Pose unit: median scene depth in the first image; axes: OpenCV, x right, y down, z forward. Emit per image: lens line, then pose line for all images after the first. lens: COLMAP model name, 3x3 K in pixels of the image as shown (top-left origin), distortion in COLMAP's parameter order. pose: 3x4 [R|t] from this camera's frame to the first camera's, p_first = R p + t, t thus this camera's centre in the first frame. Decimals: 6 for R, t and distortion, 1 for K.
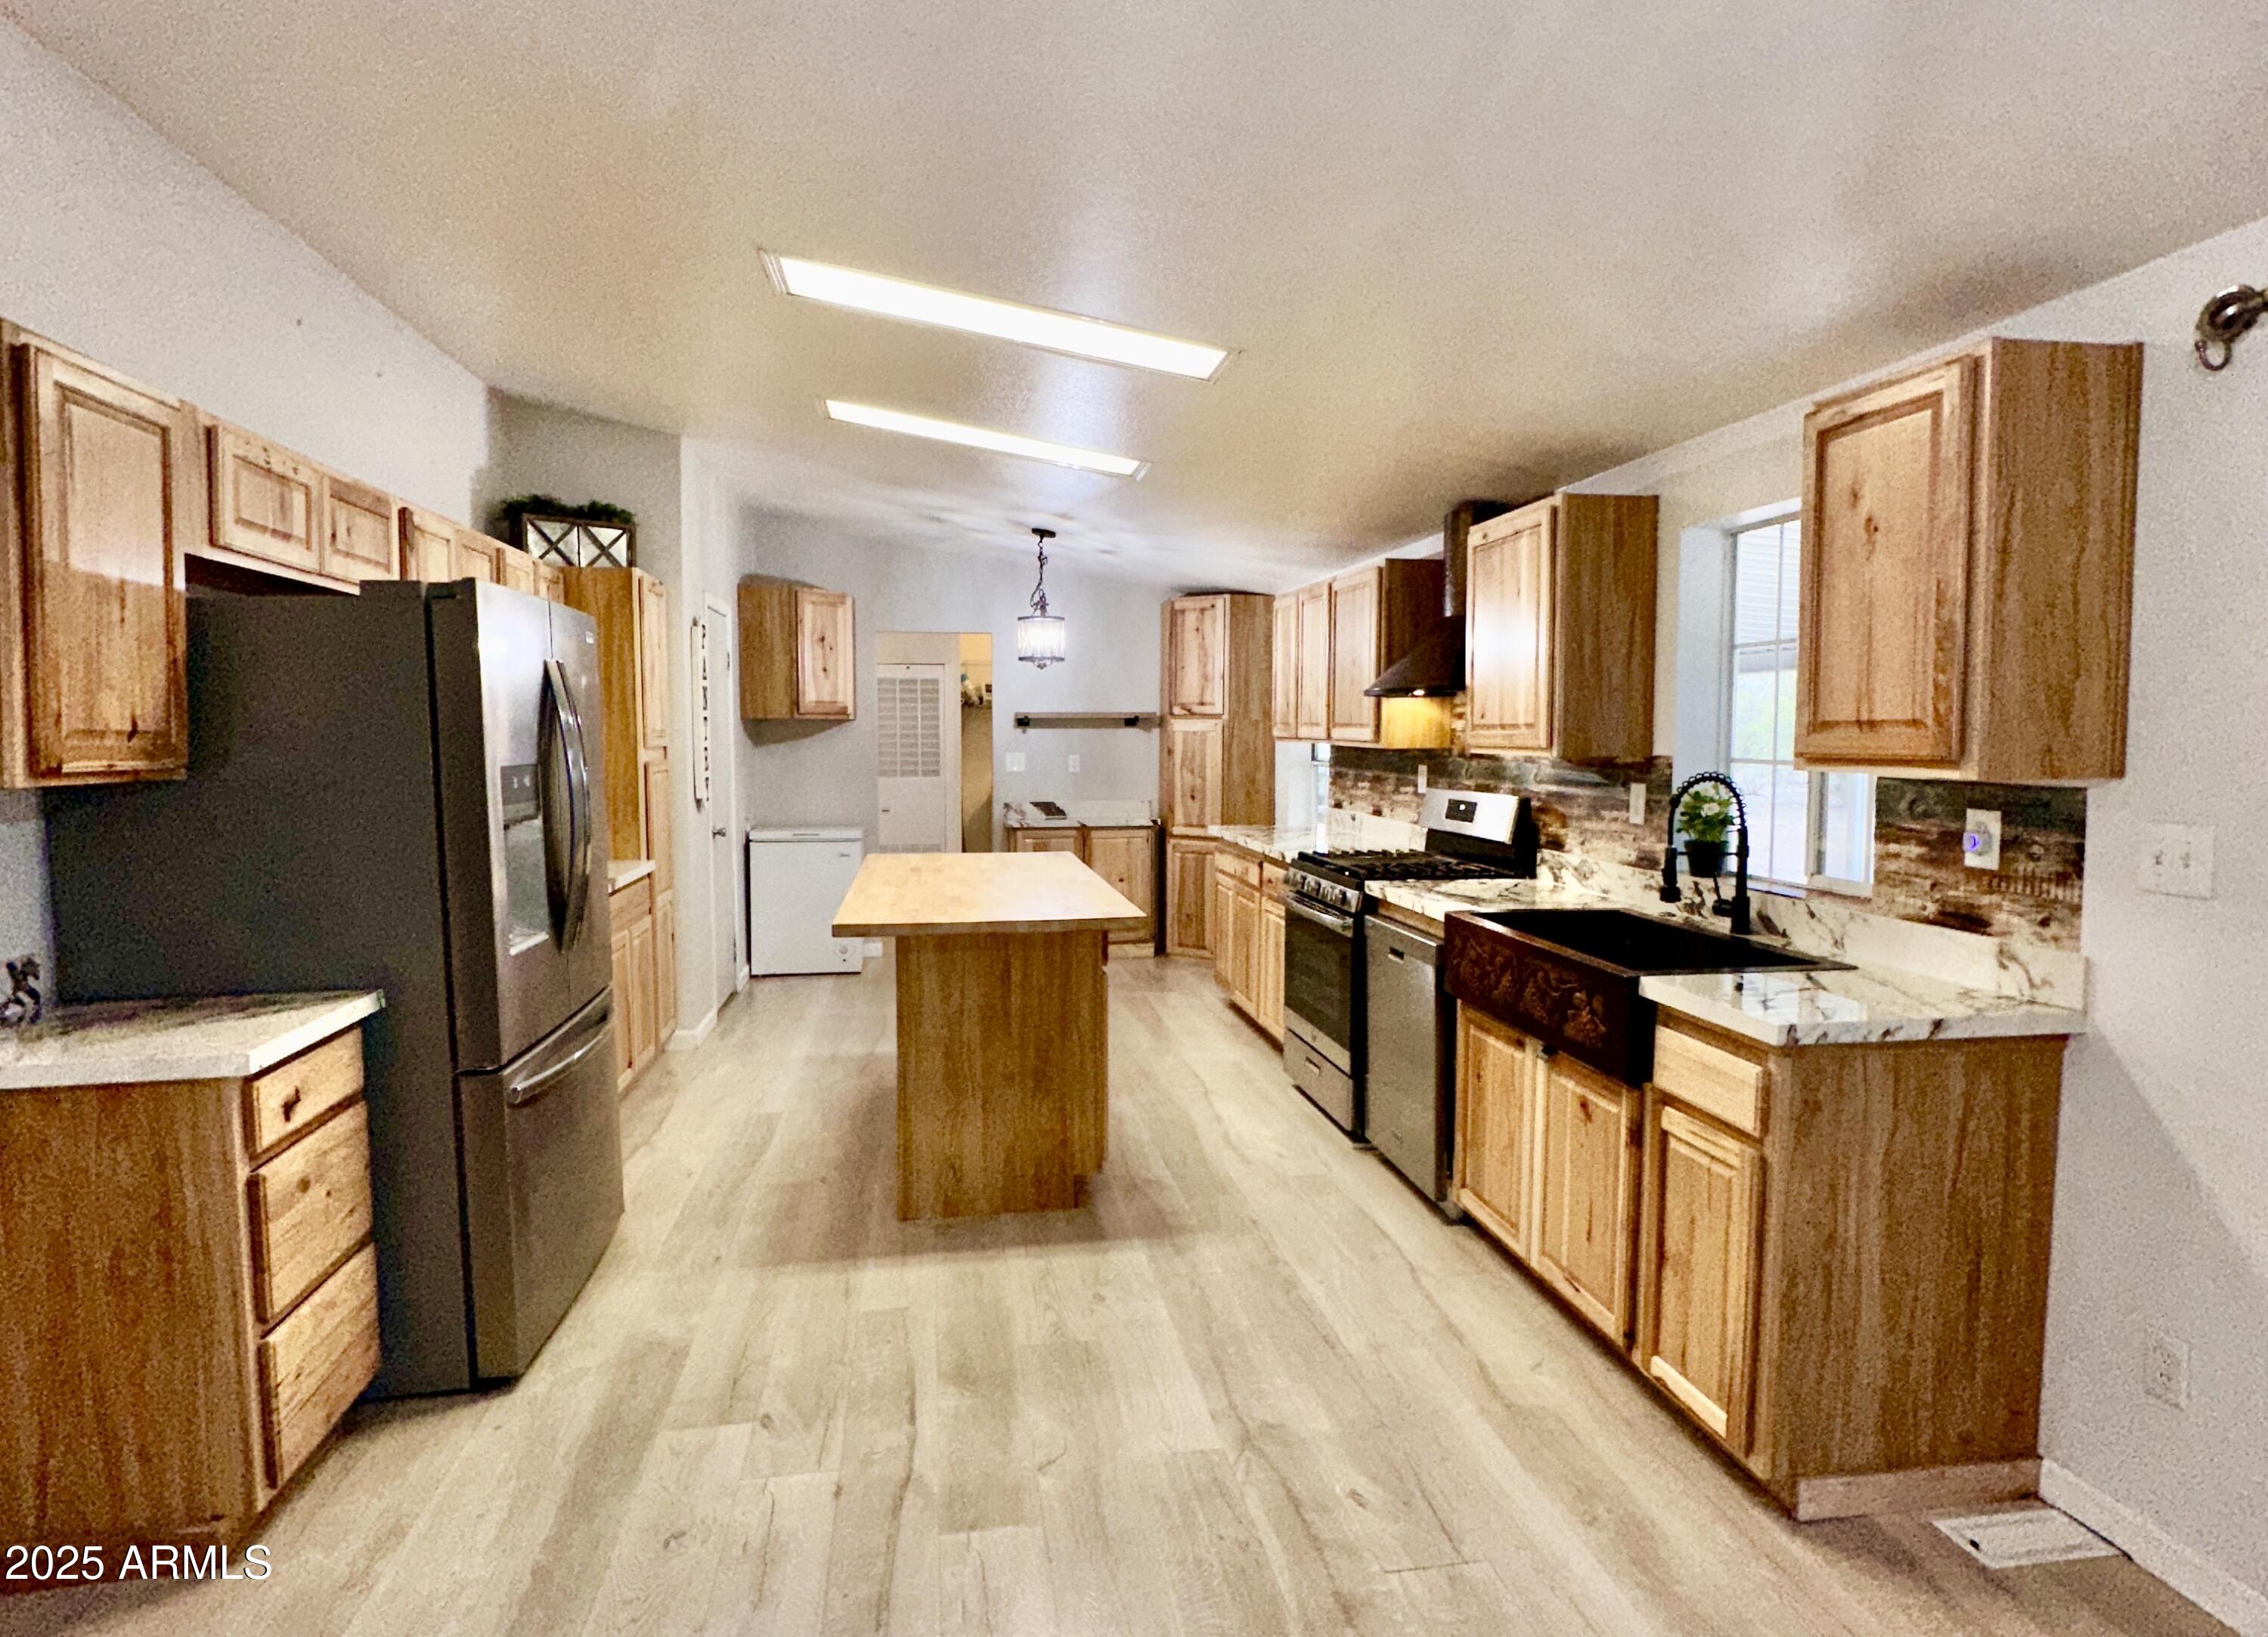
lens RADIAL K [[1187.3, 0, 1136.0], [0, 1187.3, 806.1], [0, 0, 1]] dist [-0.004115, 0.000692]
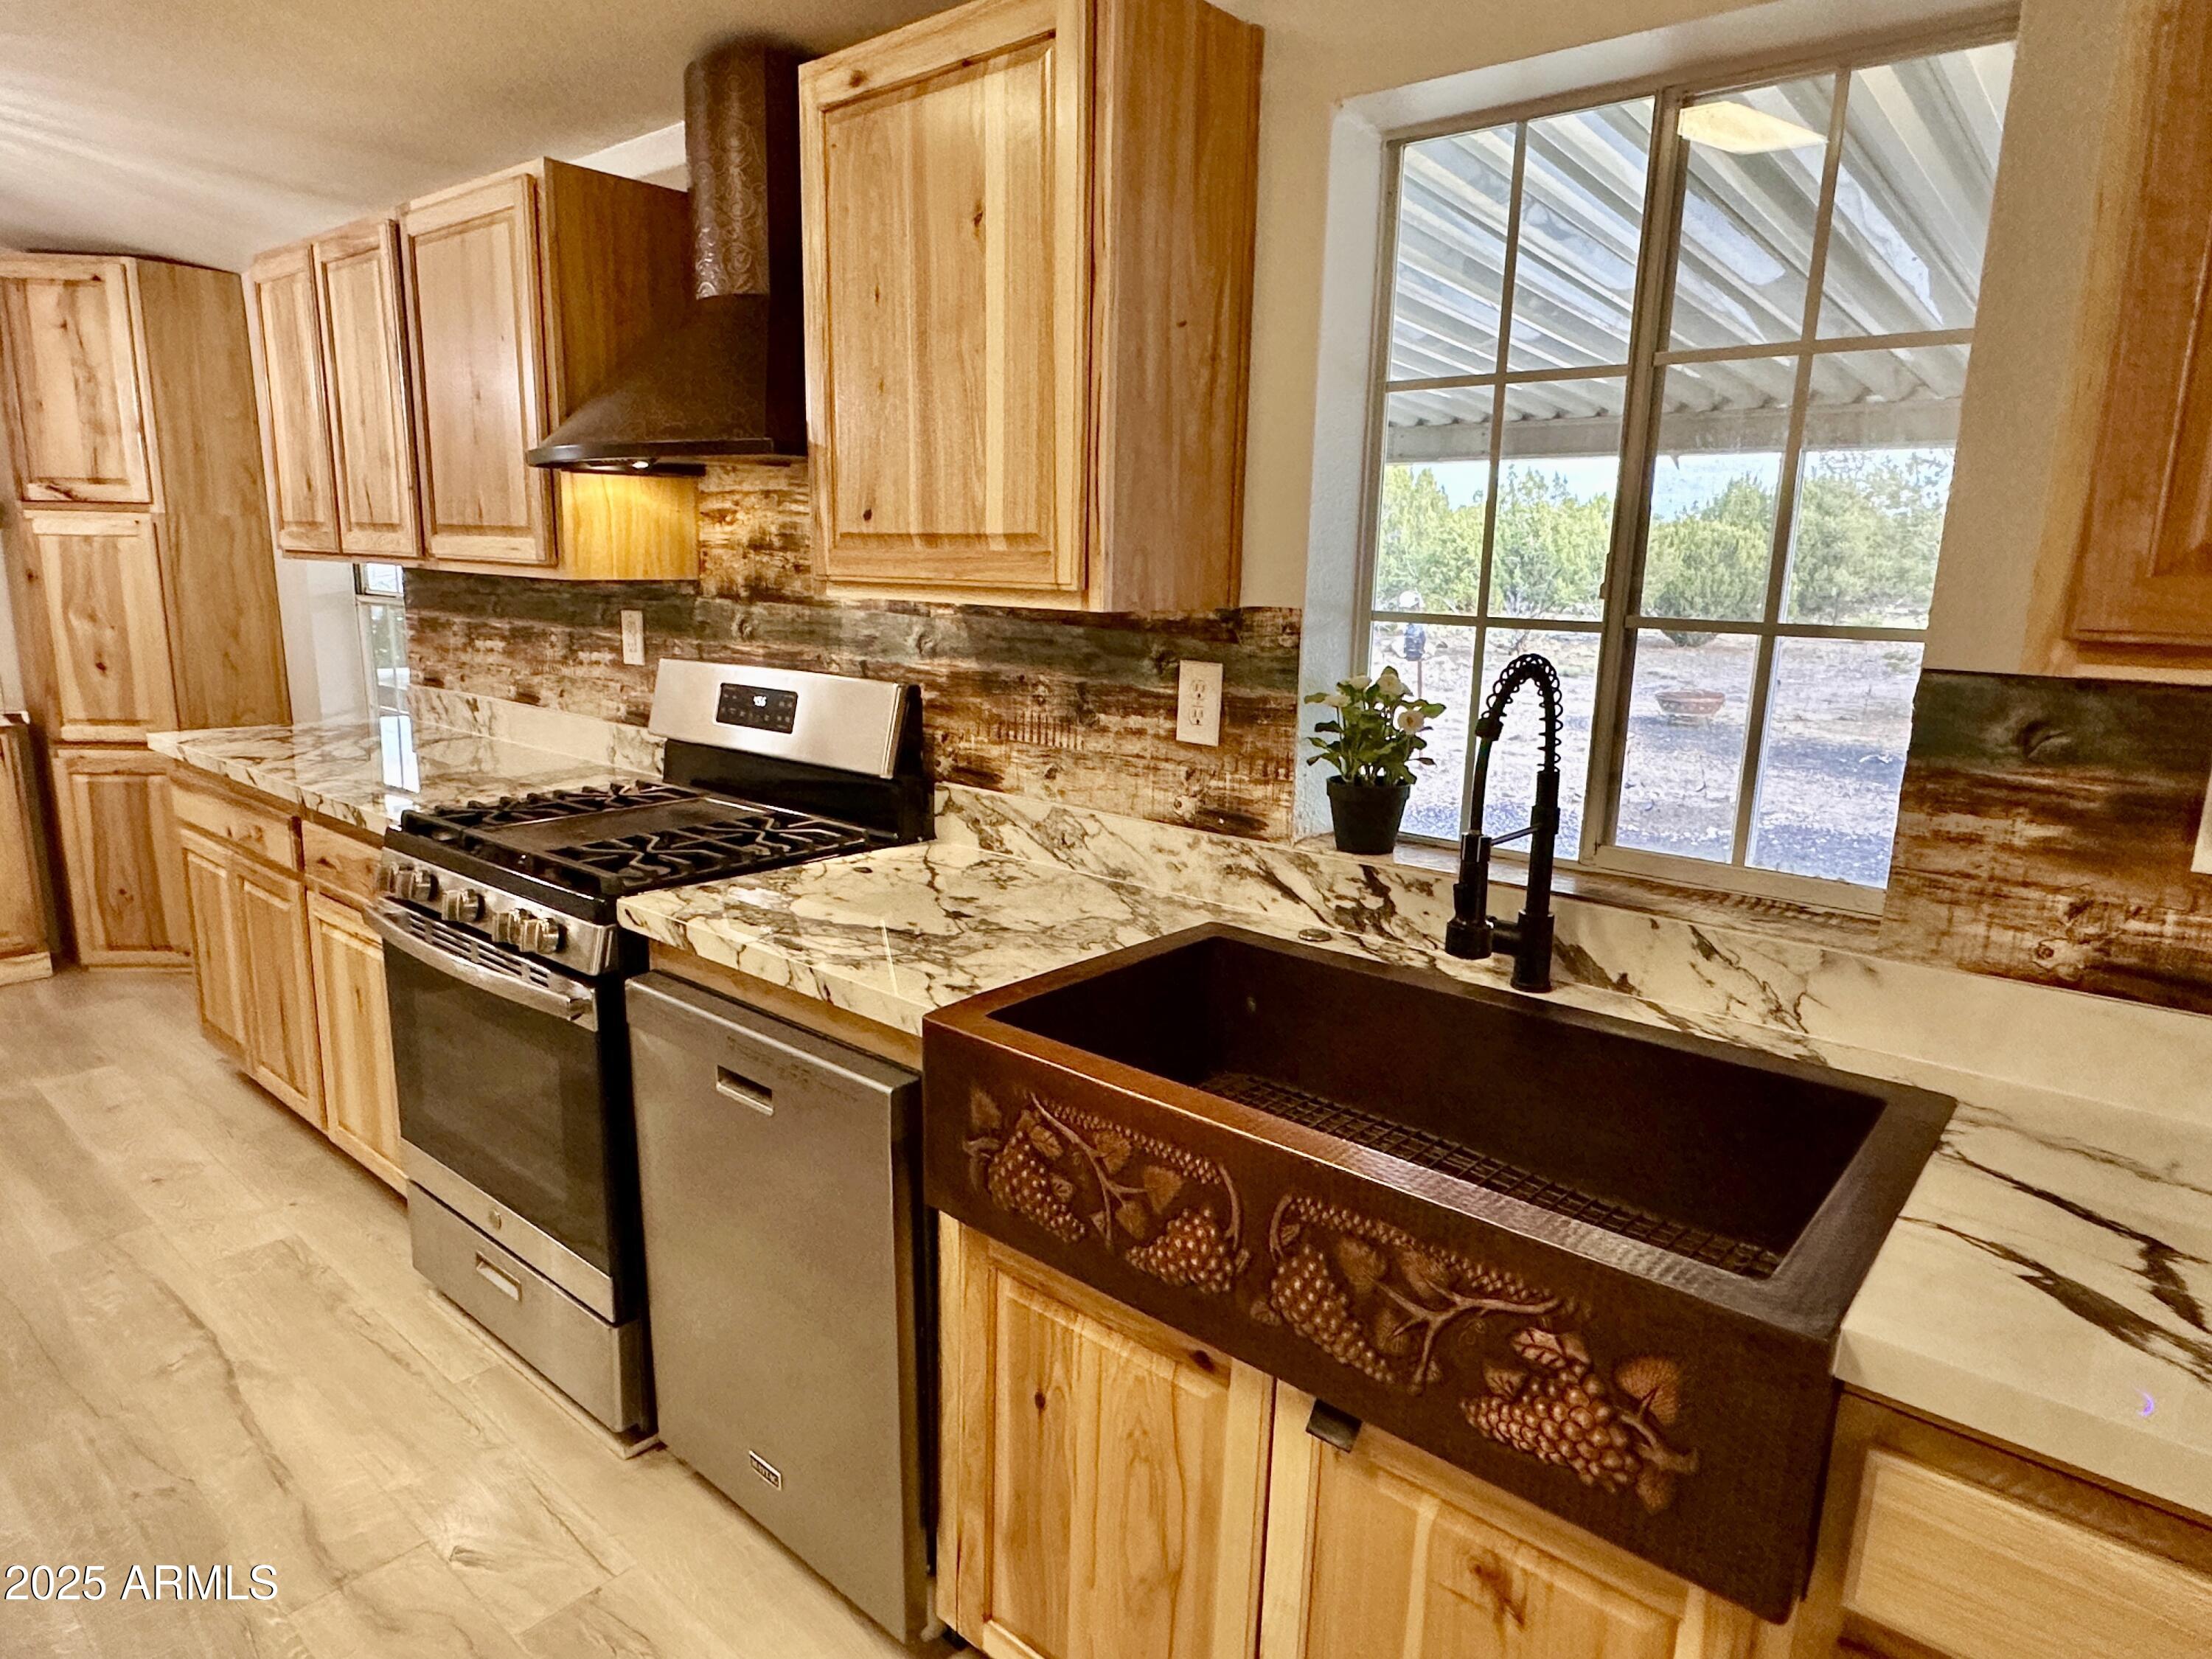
lens RADIAL K [[1318.2, 0, 1092.2], [0, 1318.2, 836.9], [0, 0, 1]] dist [-0.000707, 0.001893]
pose [[0.774925, -0.118132, 0.620915, 0.036307], [0.021692, 0.986770, 0.160666, -0.036791], [-0.631681, -0.111035, 0.767236, 0.596077]]
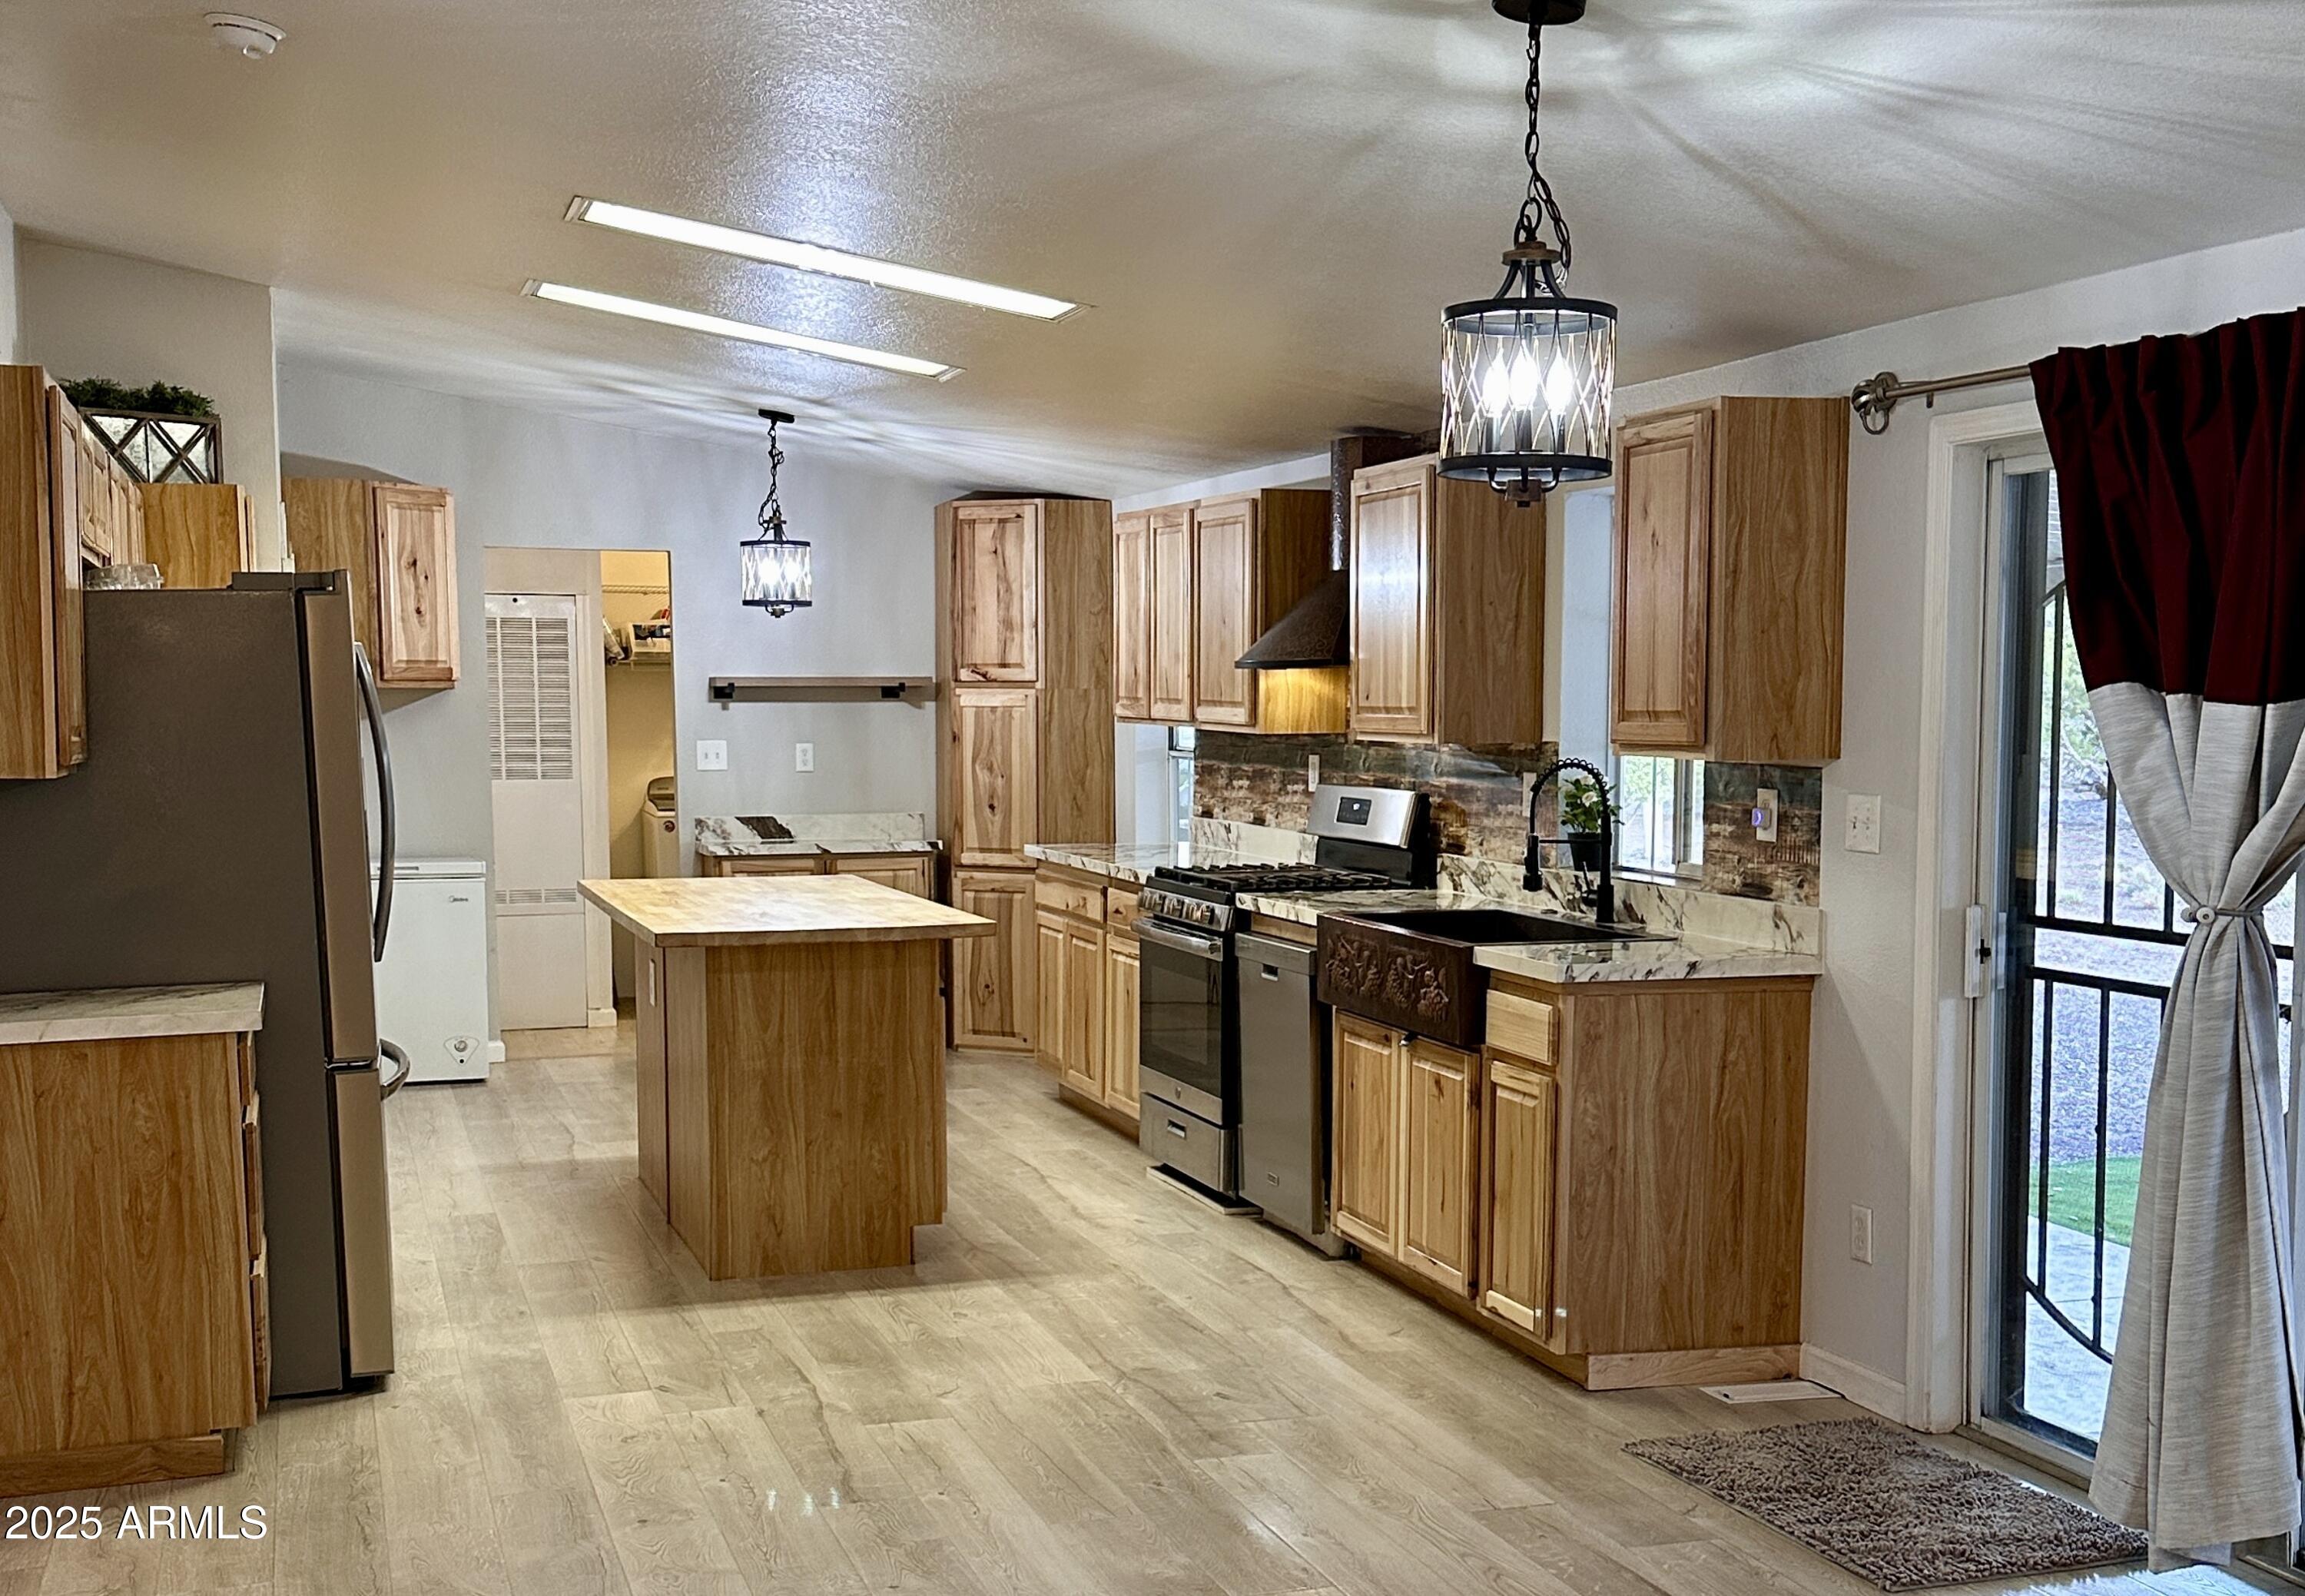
lens RADIAL K [[2531.4, 0, 1172.5], [0, 2531.4, 918.2], [0, 0, 1]] dist [0.183549, 0.000000]
pose [[0.988722, -0.017352, 0.148753, -0.135102], [0.013228, 0.999502, 0.028664, 0.032326], [-0.149176, -0.026373, 0.988459, -0.873522]]
